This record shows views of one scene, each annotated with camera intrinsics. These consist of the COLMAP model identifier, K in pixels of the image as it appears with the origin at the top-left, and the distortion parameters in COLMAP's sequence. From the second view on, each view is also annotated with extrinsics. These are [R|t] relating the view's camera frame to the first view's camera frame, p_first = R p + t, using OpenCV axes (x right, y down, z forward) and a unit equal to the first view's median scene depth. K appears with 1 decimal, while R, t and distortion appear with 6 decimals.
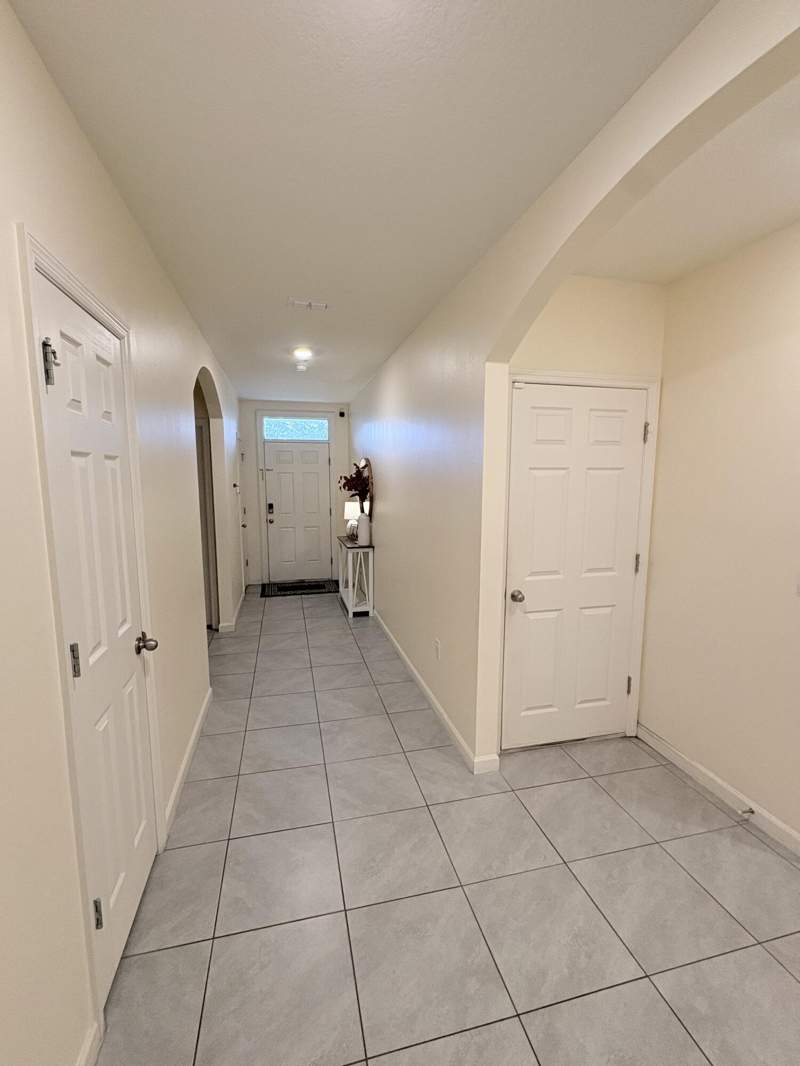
lens RADIAL K [[466.1, 0, 405.7], [0, 466.1, 534.1], [0, 0, 1]] dist [0.016842, 0.002238]
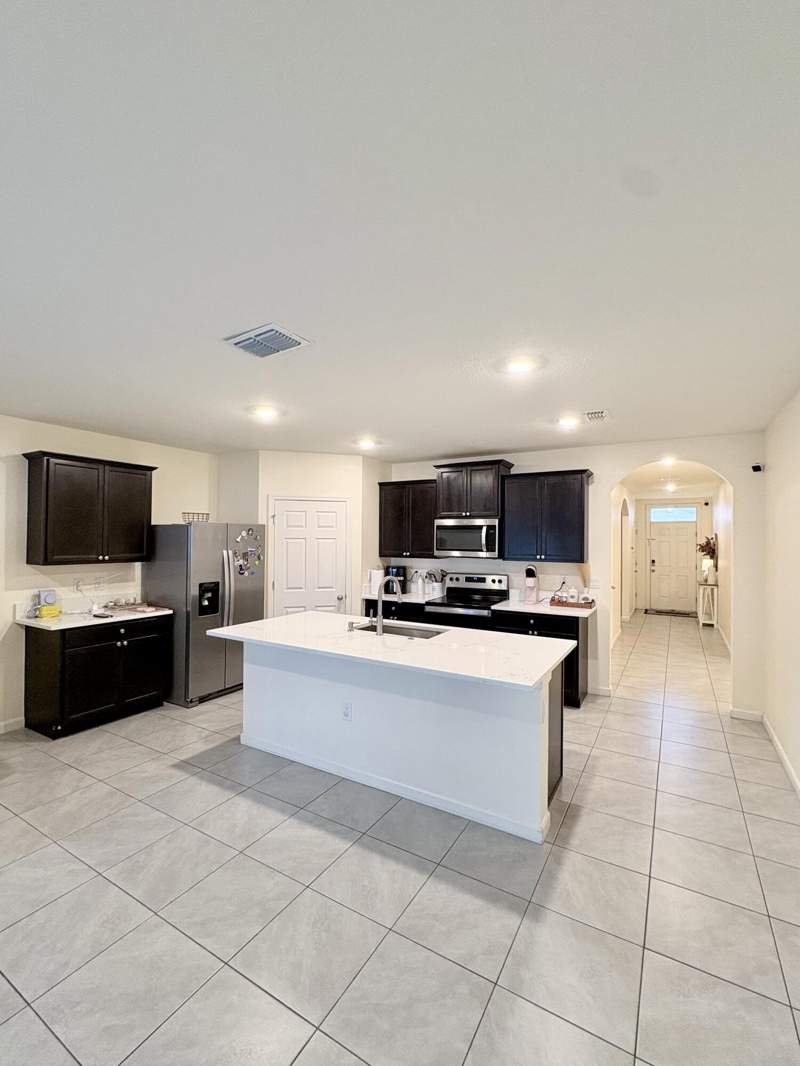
lens RADIAL K [[466.1, 0, 406.7], [0, 466.1, 533.7], [0, 0, 1]] dist [0.016842, 0.002238]
pose [[0.712769, -0.001743, -0.701396, 0.289562], [-0.100997, 0.989320, -0.105093, 0.120825], [0.694089, 0.145746, 0.704981, -0.906856]]
